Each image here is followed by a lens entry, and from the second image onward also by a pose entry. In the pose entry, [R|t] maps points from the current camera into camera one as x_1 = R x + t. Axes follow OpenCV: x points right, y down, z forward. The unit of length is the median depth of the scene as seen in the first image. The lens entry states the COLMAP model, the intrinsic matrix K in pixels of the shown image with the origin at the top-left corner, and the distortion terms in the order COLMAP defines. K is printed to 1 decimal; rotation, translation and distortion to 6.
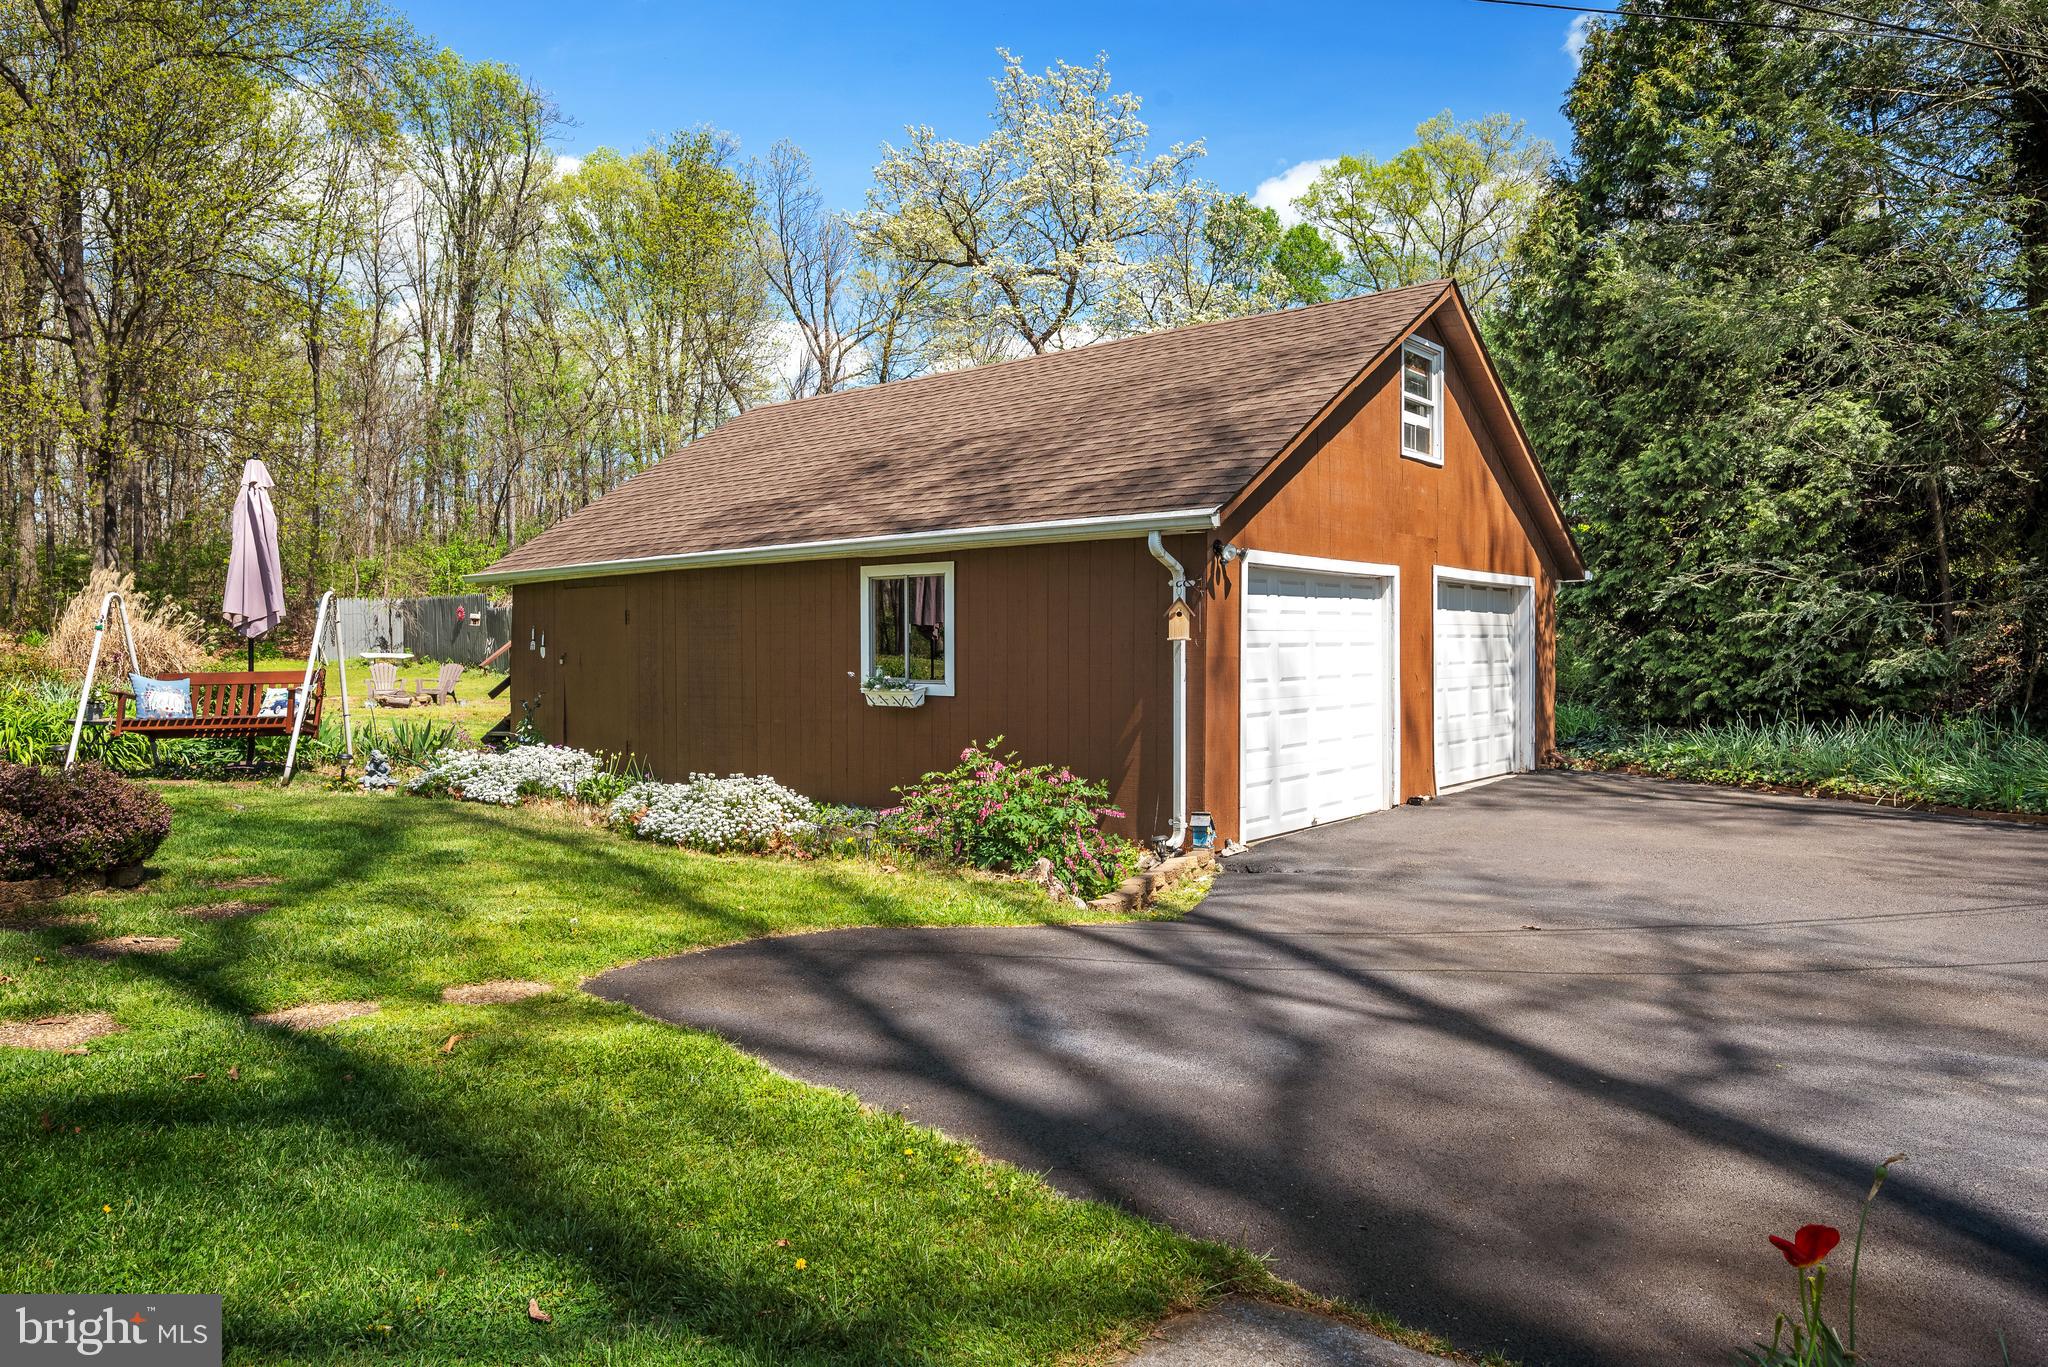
lens RADIAL K [[1363.6, 0, 1008.2], [0, 1363.6, 670.7], [0, 0, 1]] dist [-0.007620, -0.002054]
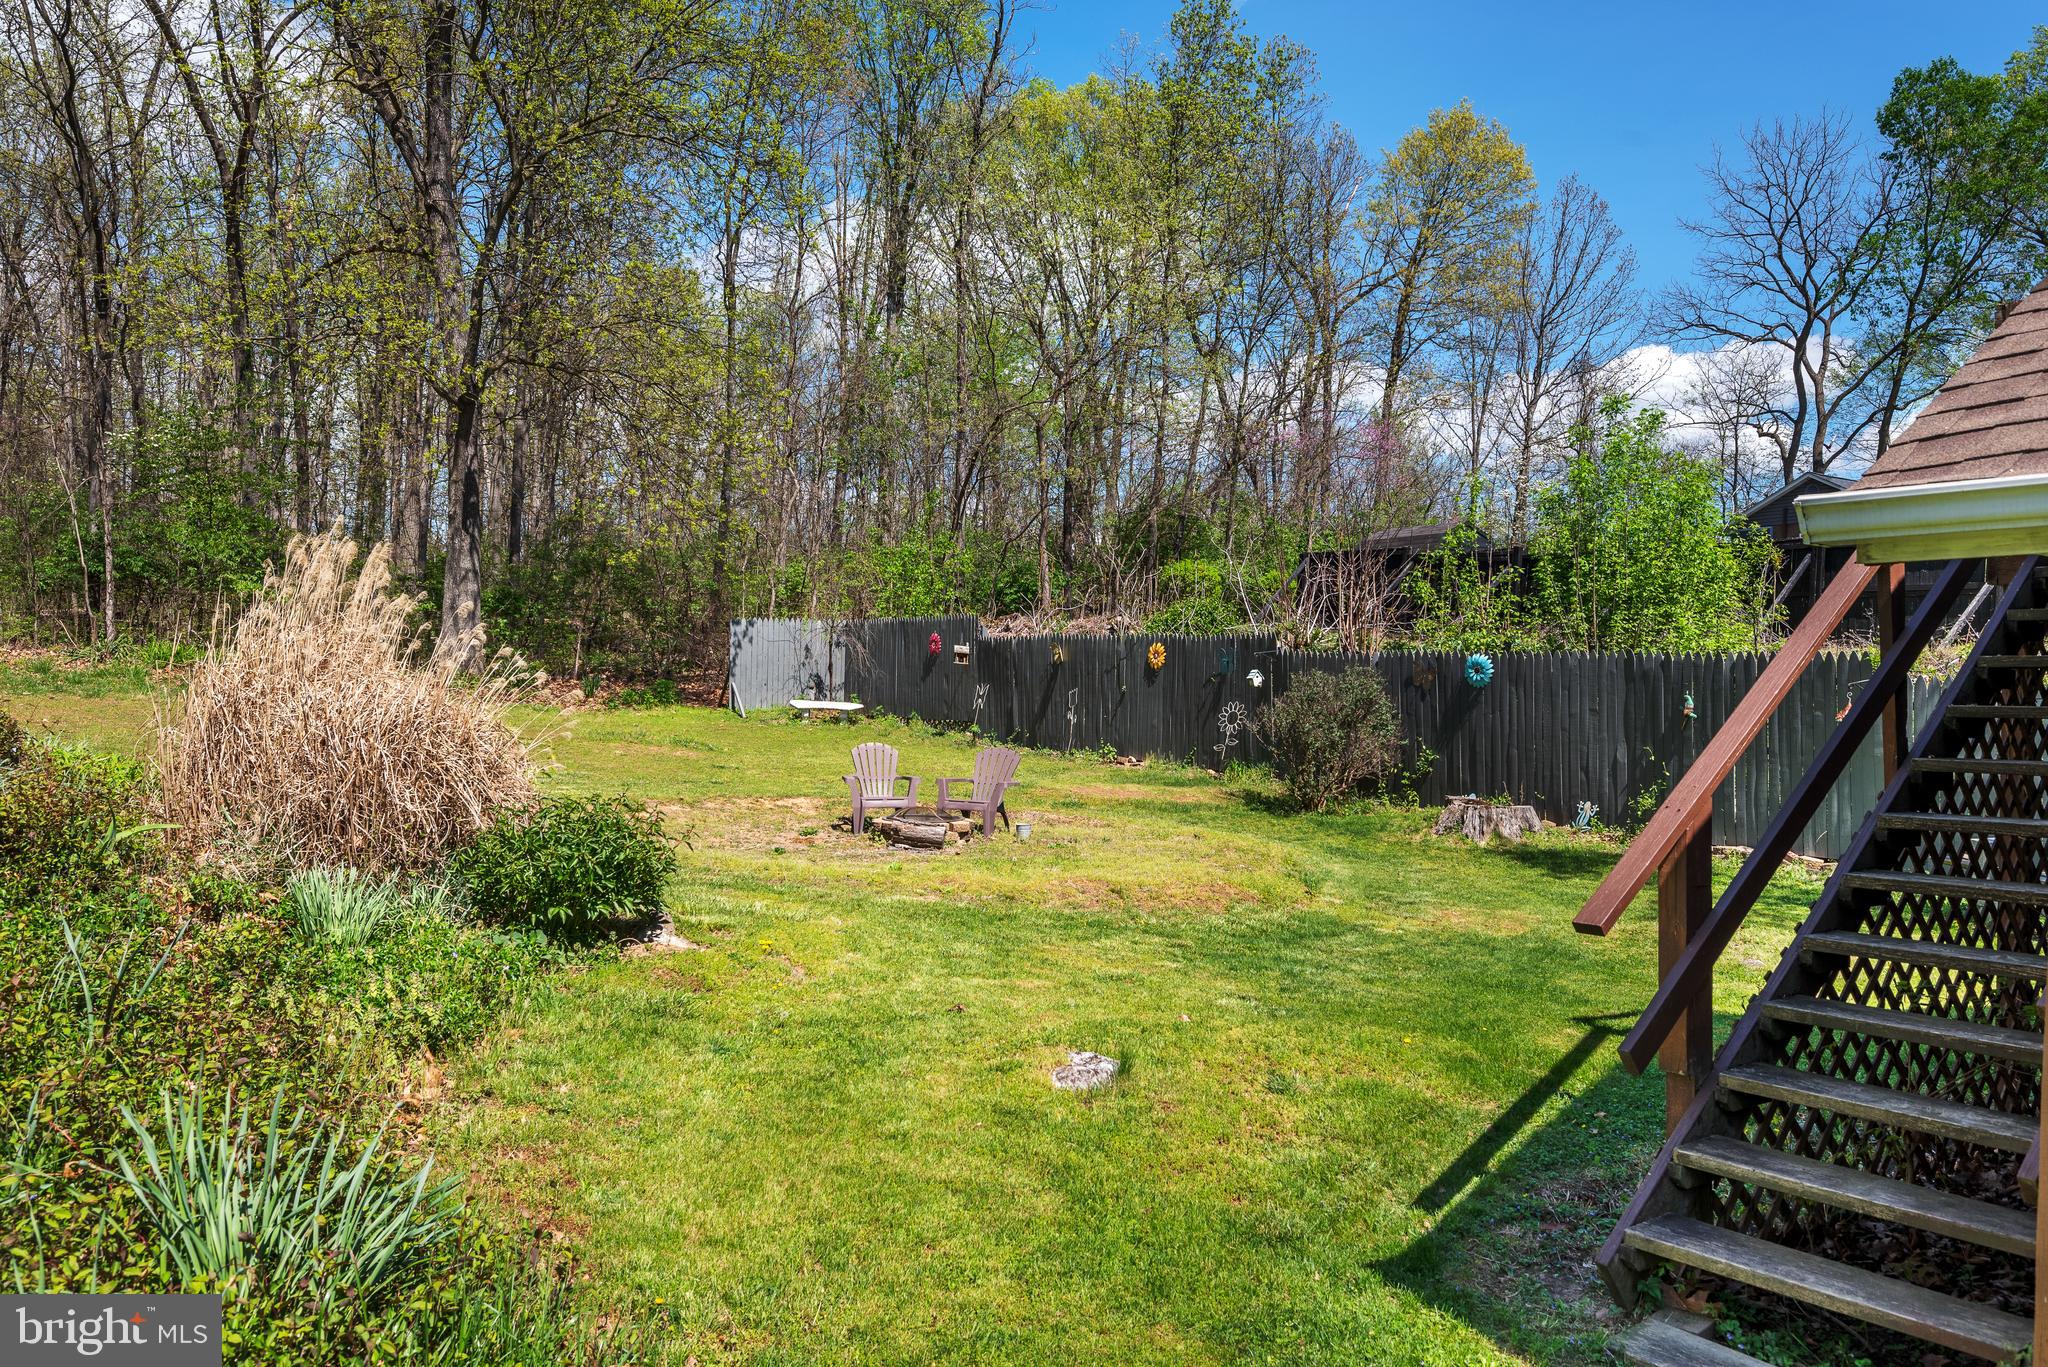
lens RADIAL K [[1451.4, 0, 1027.0], [0, 1451.4, 680.6], [0, 0, 1]] dist [-0.005750, 0.001527]
pose [[0.969548, 0.022683, -0.243849, -0.188452], [-0.026429, 0.999577, -0.012101, -0.017082], [0.243471, 0.018177, 0.969738, 0.334946]]
